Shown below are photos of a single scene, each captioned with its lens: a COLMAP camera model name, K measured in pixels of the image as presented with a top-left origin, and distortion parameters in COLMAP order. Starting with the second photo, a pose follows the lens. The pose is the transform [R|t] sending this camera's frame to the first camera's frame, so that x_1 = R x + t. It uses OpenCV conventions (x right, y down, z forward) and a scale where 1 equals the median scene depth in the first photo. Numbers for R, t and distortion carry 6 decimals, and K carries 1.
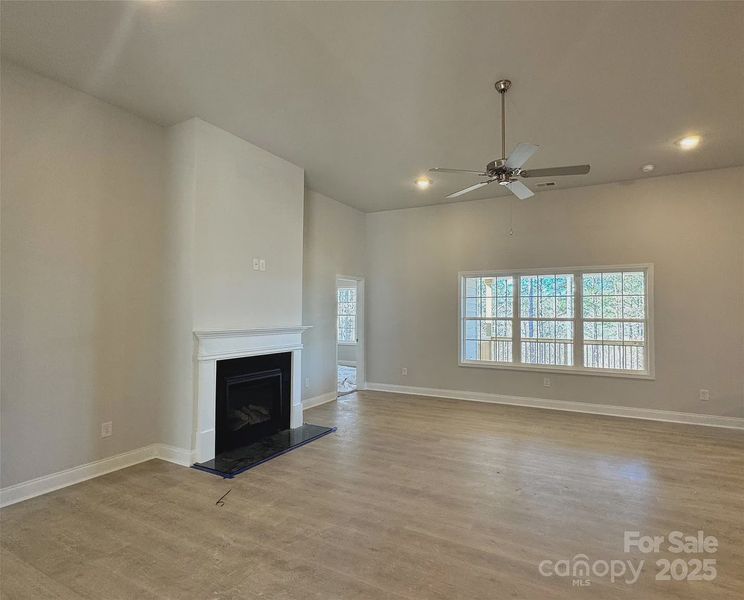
lens RADIAL K [[392.5, 0, 399.5], [0, 392.5, 299.5], [0, 0, 1]] dist [-0.004717, -0.000305]
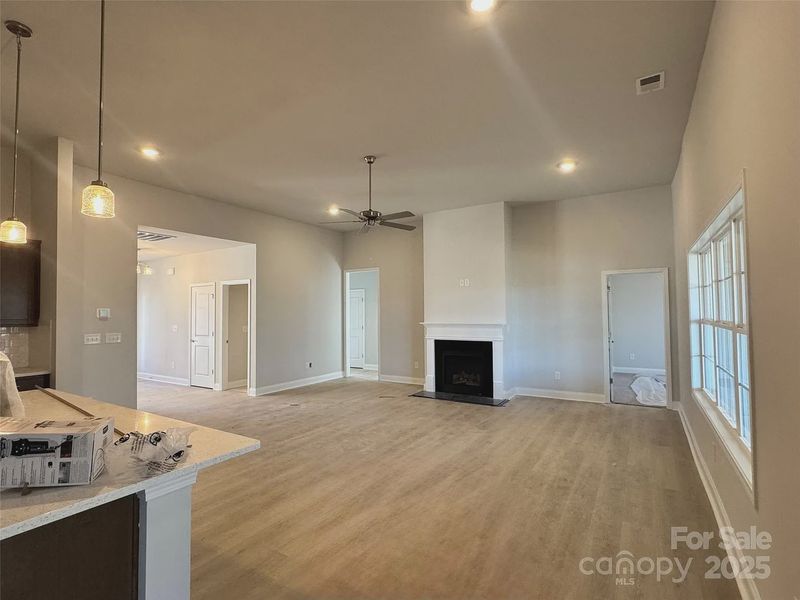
lens RADIAL K [[392.9, 0, 400.0], [0, 392.9, 300.0], [0, 0, 1]] dist [-0.002895, -0.000967]
pose [[-0.077558, -0.033144, -0.996437, 1.025456], [0.042104, 0.998447, -0.036488, 0.022143], [0.996098, -0.044784, -0.076042, 0.725617]]
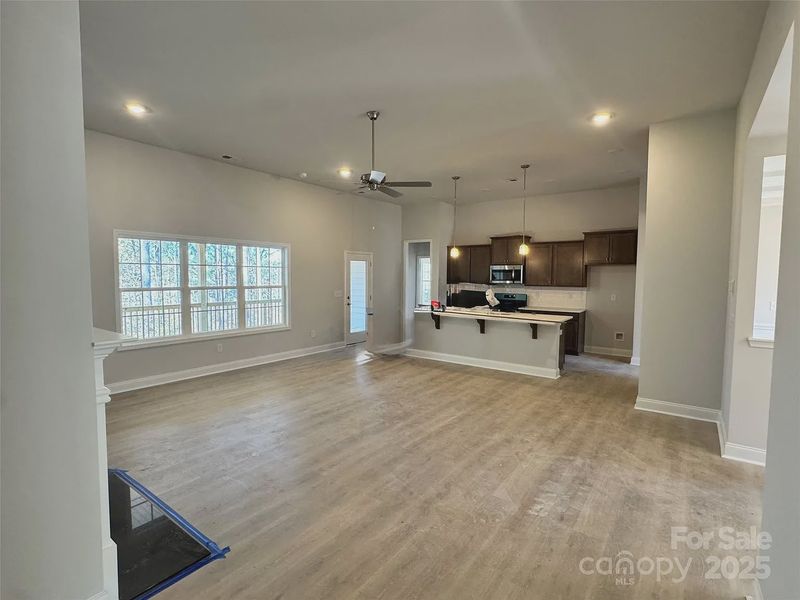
lens RADIAL K [[392.9, 0, 400.0], [0, 392.9, 300.0], [0, 0, 1]] dist [-0.002895, -0.000967]
pose [[0.165226, -0.065116, 0.984104, -0.641743], [-0.039710, 0.996570, 0.072608, -0.013877], [-0.985456, -0.051076, 0.162073, 0.403551]]
